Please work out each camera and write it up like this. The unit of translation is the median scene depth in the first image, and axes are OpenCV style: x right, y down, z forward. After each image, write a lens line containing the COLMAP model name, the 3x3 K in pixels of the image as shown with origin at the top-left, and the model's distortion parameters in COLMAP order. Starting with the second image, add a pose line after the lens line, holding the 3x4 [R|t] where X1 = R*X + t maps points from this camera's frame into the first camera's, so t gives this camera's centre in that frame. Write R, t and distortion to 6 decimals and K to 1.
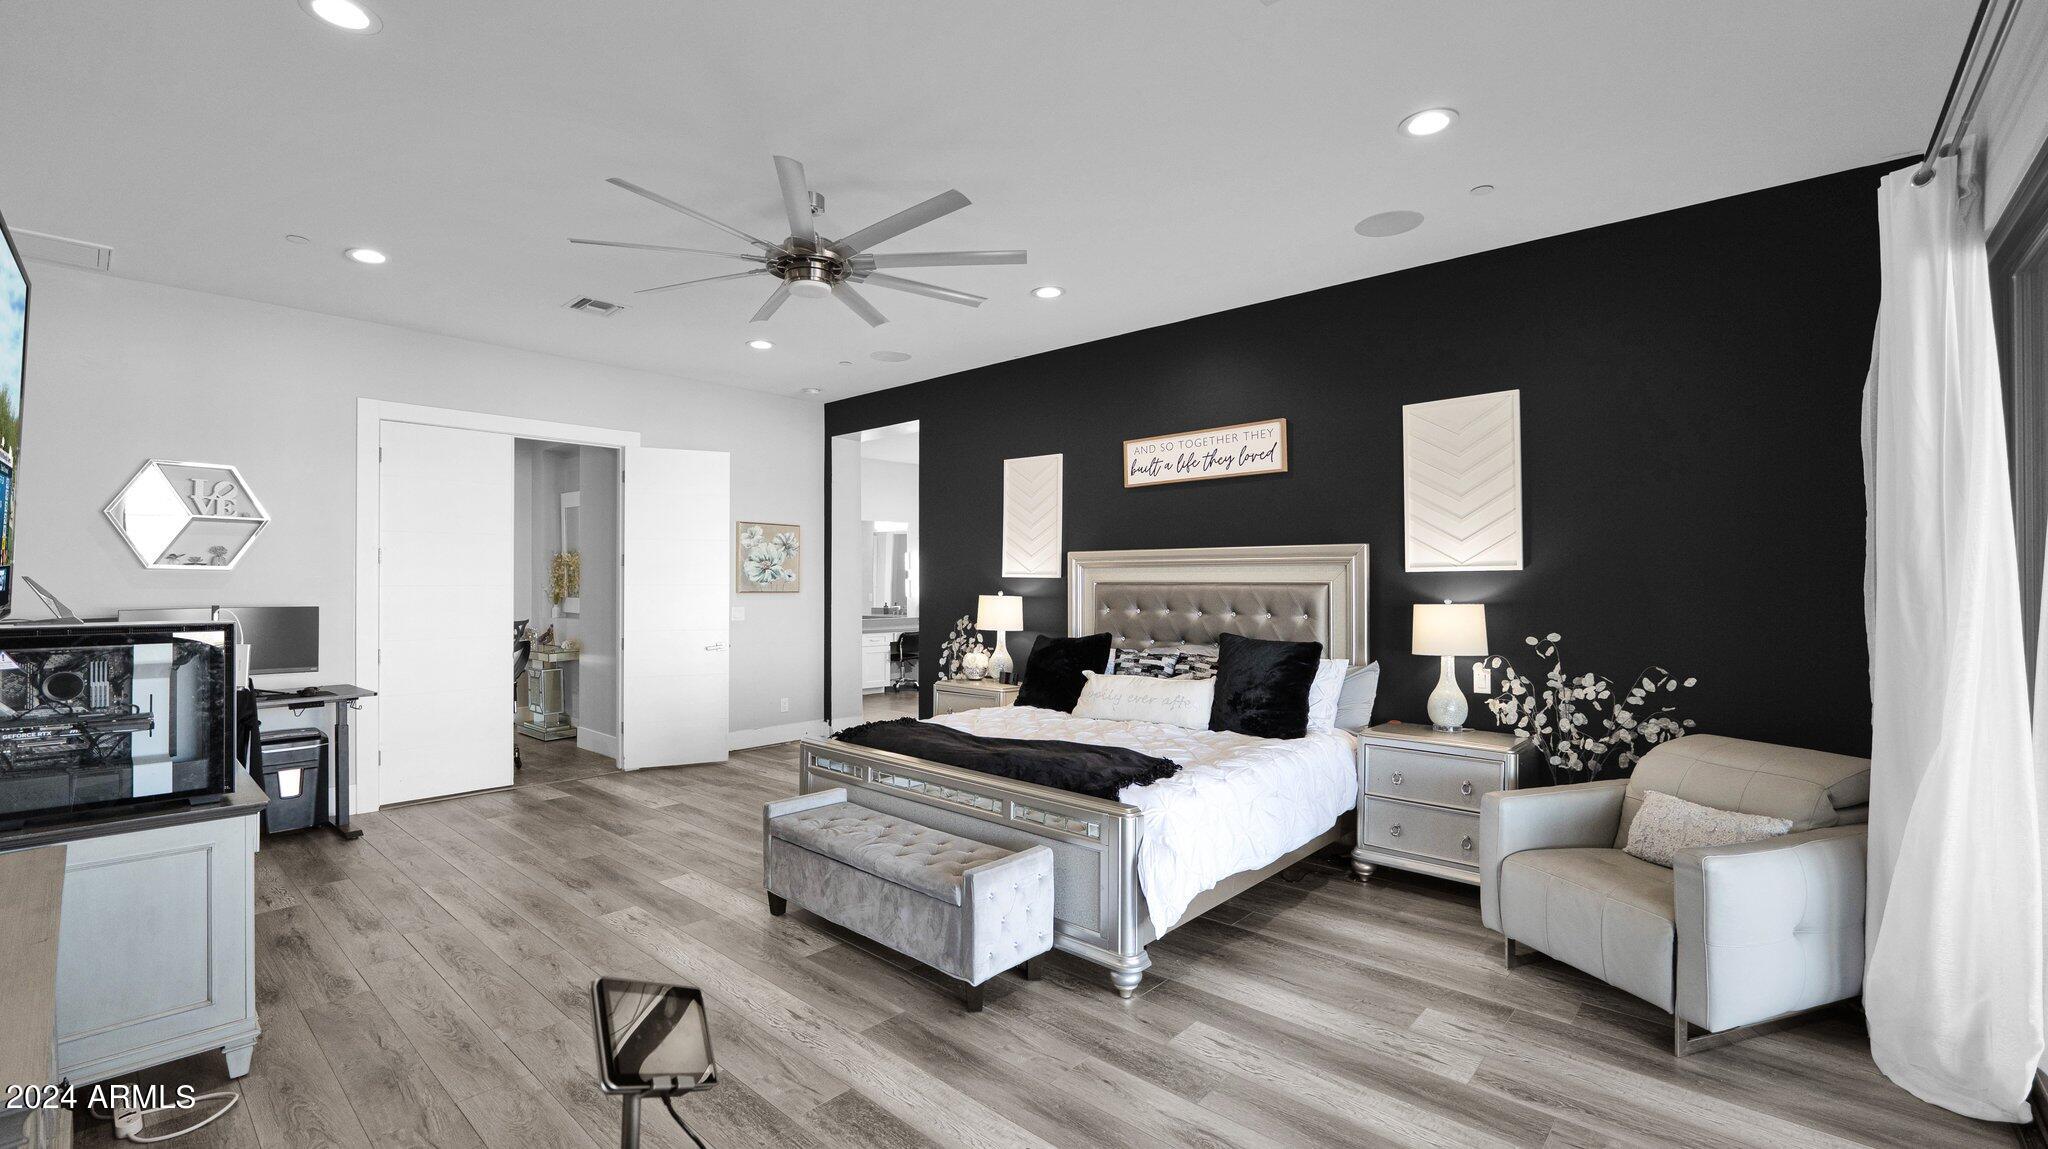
lens RADIAL K [[884.9, 0, 1020.1], [0, 884.9, 580.1], [0, 0, 1]] dist [-0.010481, 0.000471]
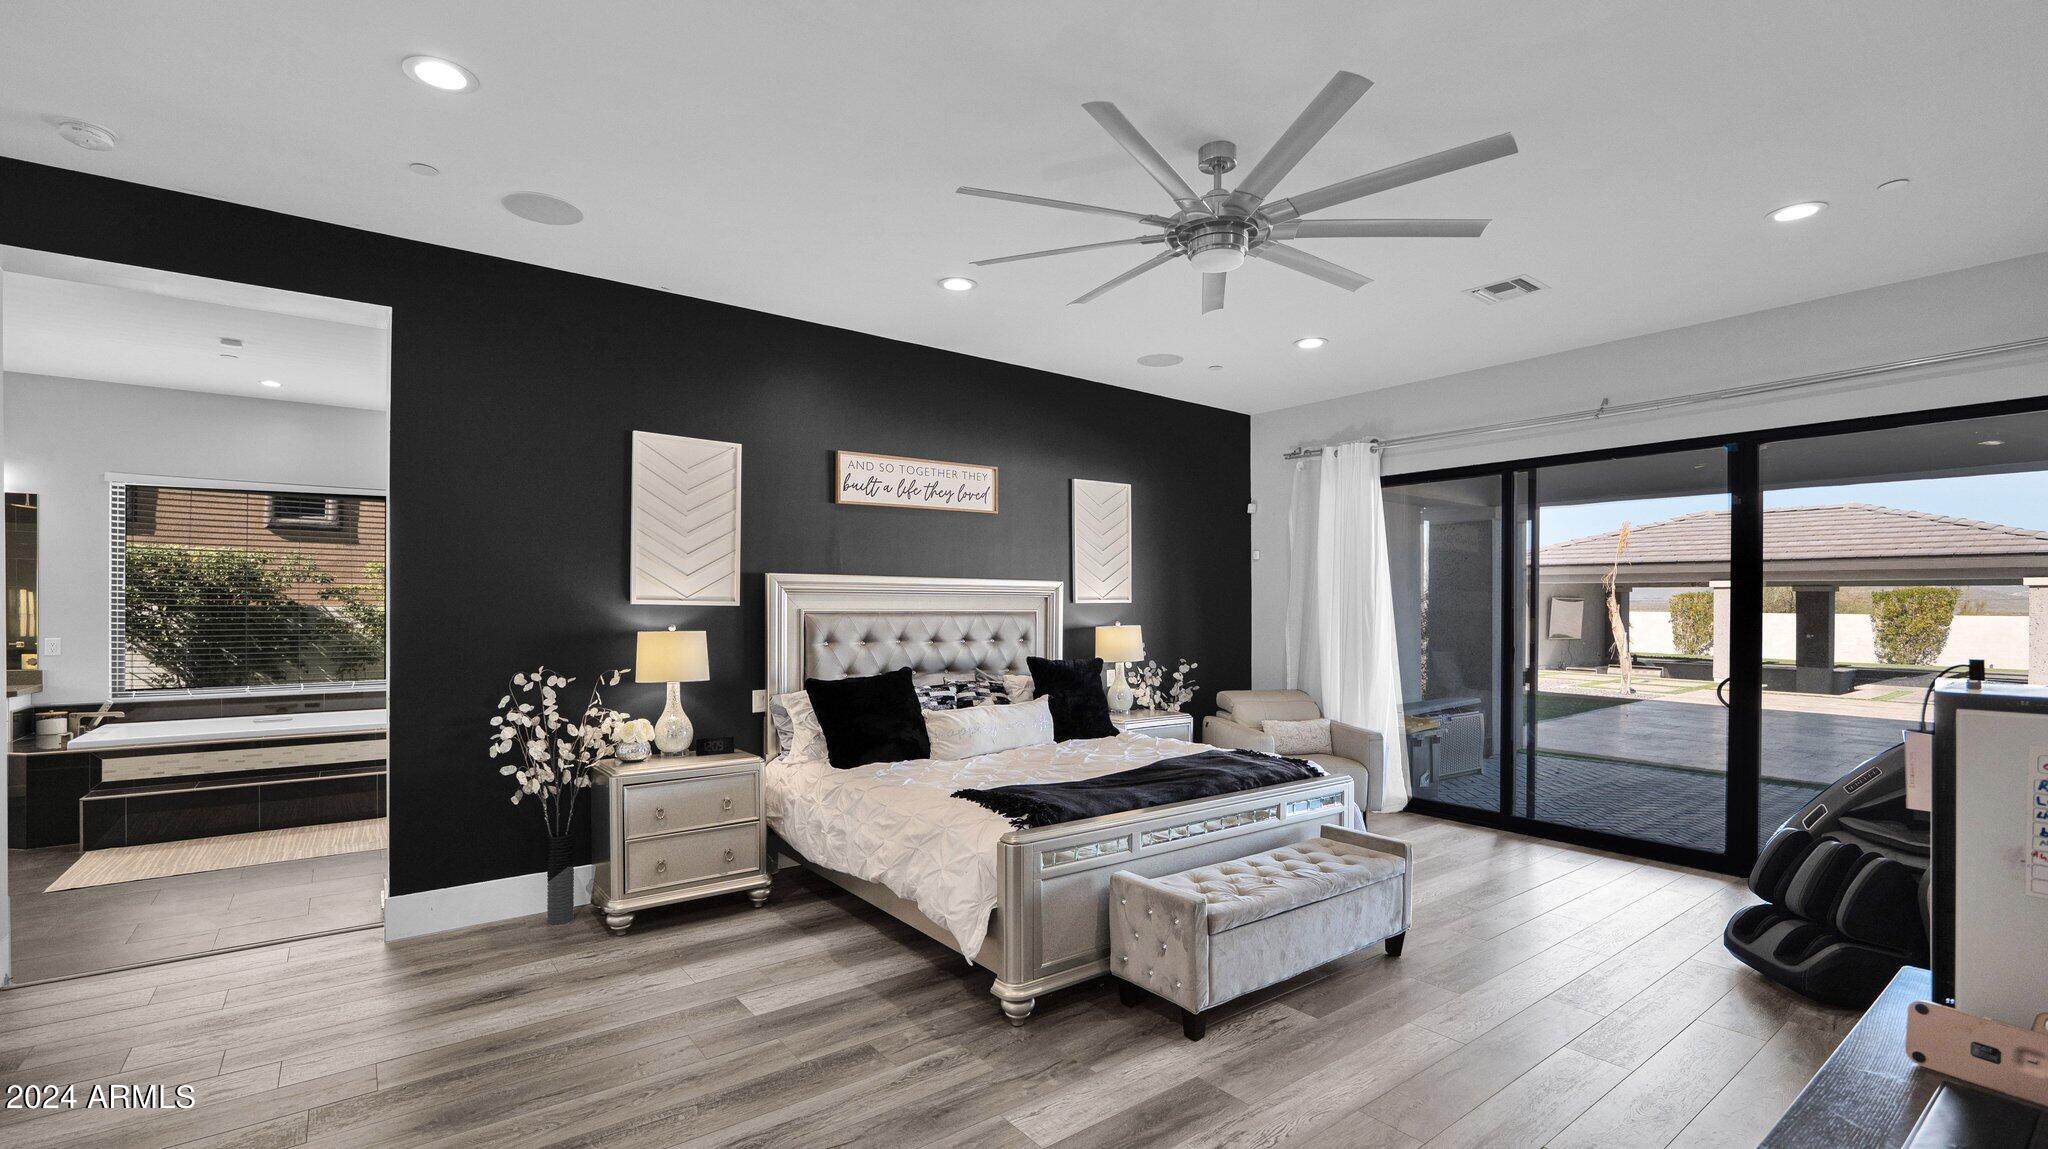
lens RADIAL K [[884.9, 0, 1015.4], [0, 884.9, 592.5], [0, 0, 1]] dist [-0.010481, 0.000471]
pose [[0.180308, 0.017993, 0.983446, -0.739649], [-0.000632, 0.999835, -0.018177, -0.000452], [-0.983610, 0.002656, 0.180289, 0.697225]]
